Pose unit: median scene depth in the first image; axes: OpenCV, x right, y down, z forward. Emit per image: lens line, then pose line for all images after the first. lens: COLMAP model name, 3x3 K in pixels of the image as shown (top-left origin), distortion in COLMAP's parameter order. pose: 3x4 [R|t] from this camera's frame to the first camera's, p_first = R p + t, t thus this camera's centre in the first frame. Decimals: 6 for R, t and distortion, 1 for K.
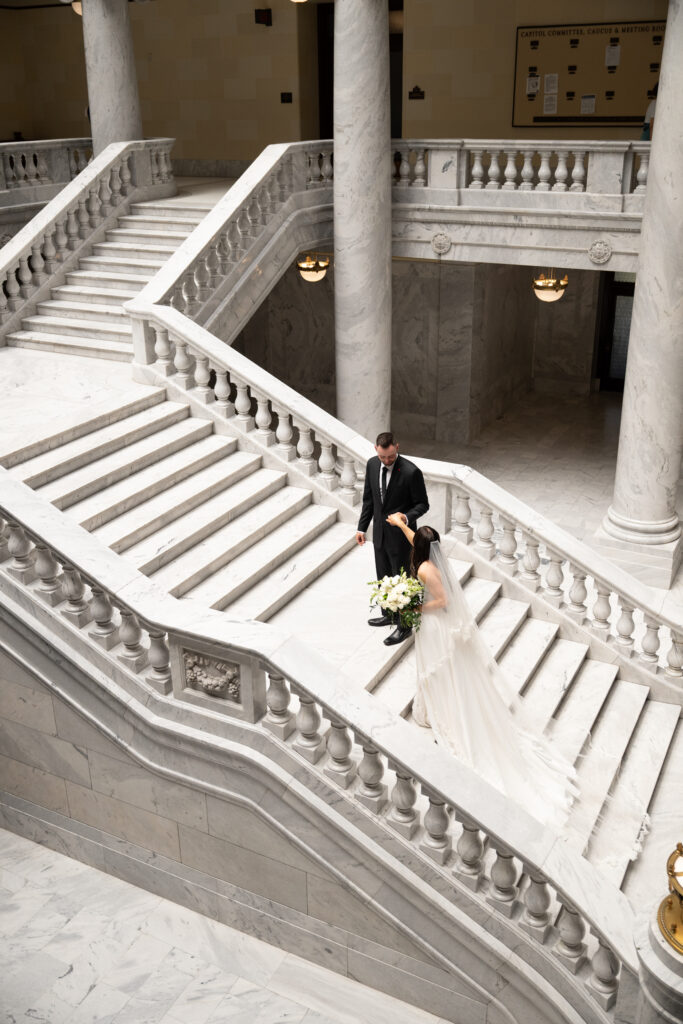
lens RADIAL K [[956.5, 0, 341.5], [0, 956.5, 511.1], [0, 0, 1]] dist [-0.010438, 0.000000]
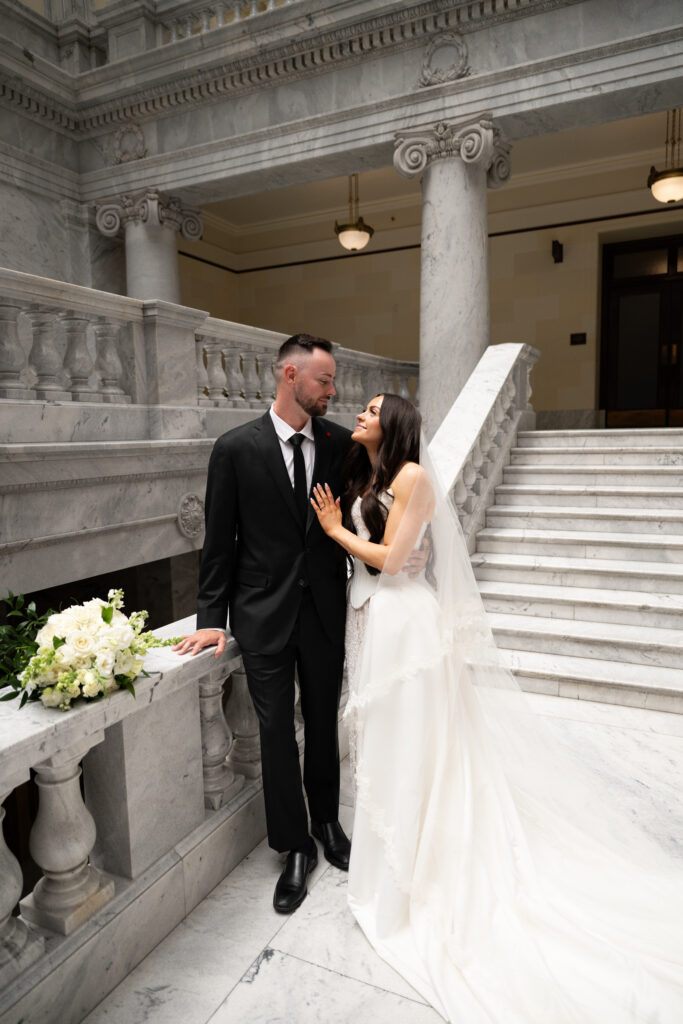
lens RADIAL K [[684.6, 0, 346.2], [0, 684.6, 518.4], [0, 0, 1]] dist [-0.000404, -0.005182]
pose [[0.999578, -0.011011, 0.026872, -0.363805], [0.018132, 0.959445, -0.281312, -0.140090], [-0.022685, 0.281681, 0.959240, 0.590403]]
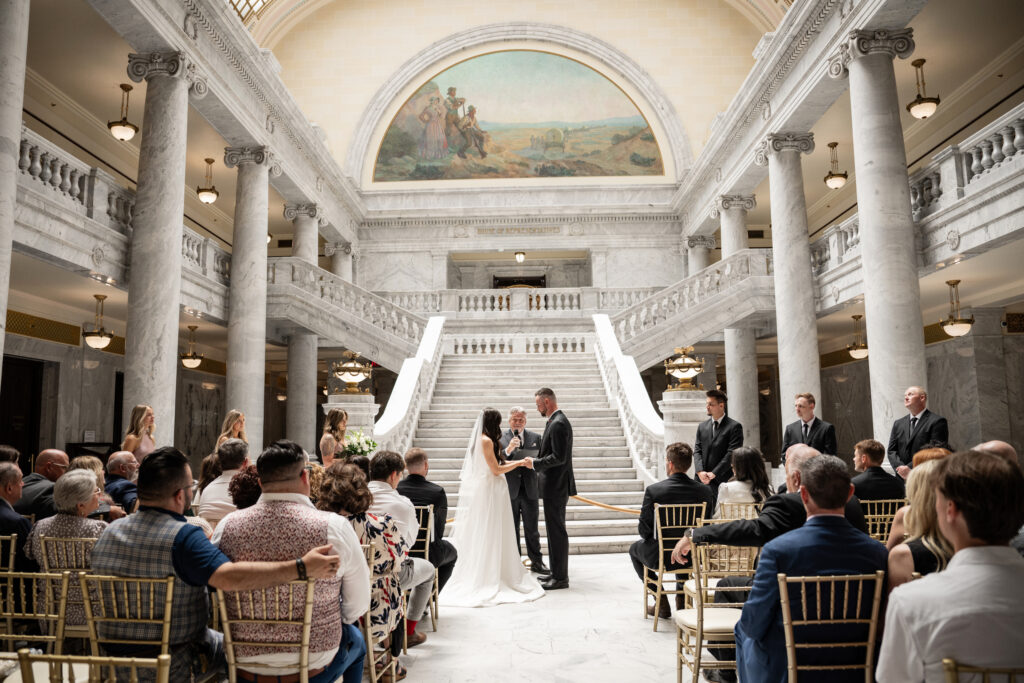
lens RADIAL K [[747.6, 0, 486.1], [0, 747.6, 346.6], [0, 0, 1]] dist [-0.118666, 0.044215]
pose [[0.420838, -0.101345, -0.901457, 0.874109], [-0.353234, 0.896997, -0.265747, 0.276319], [0.835537, 0.430262, 0.341692, 0.210270]]
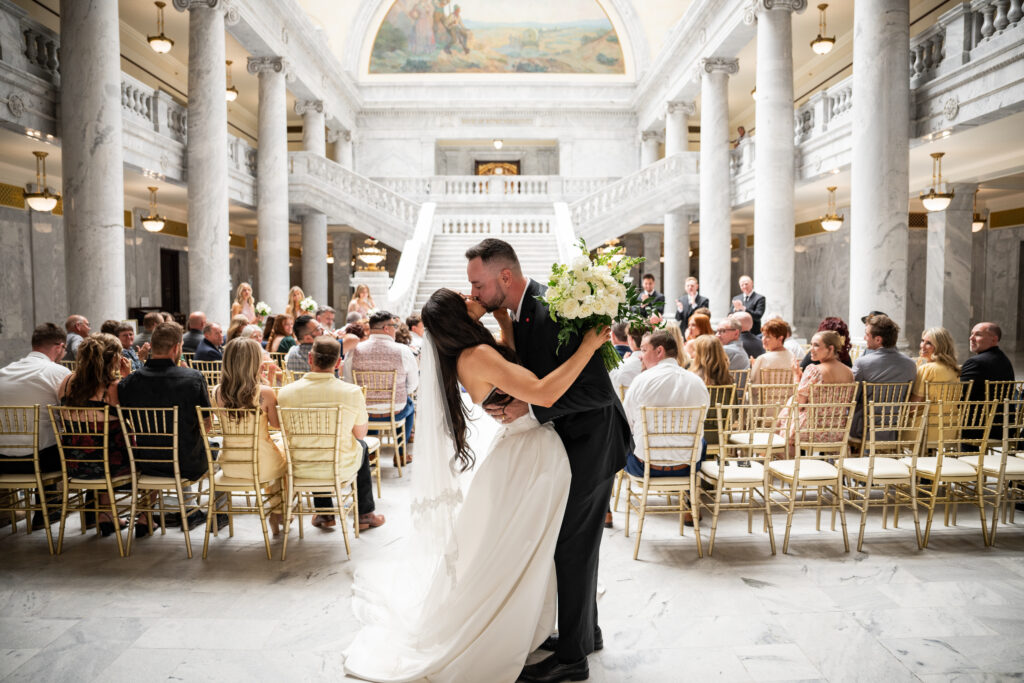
lens RADIAL K [[695.6, 0, 514.0], [0, 695.6, 345.6], [0, 0, 1]] dist [-0.121306, 0.055447]
pose [[0.480566, 0.070946, -0.874084, 1.059778], [-0.347204, 0.930668, -0.115352, 0.303270], [0.805299, 0.358920, 0.471880, 0.124835]]
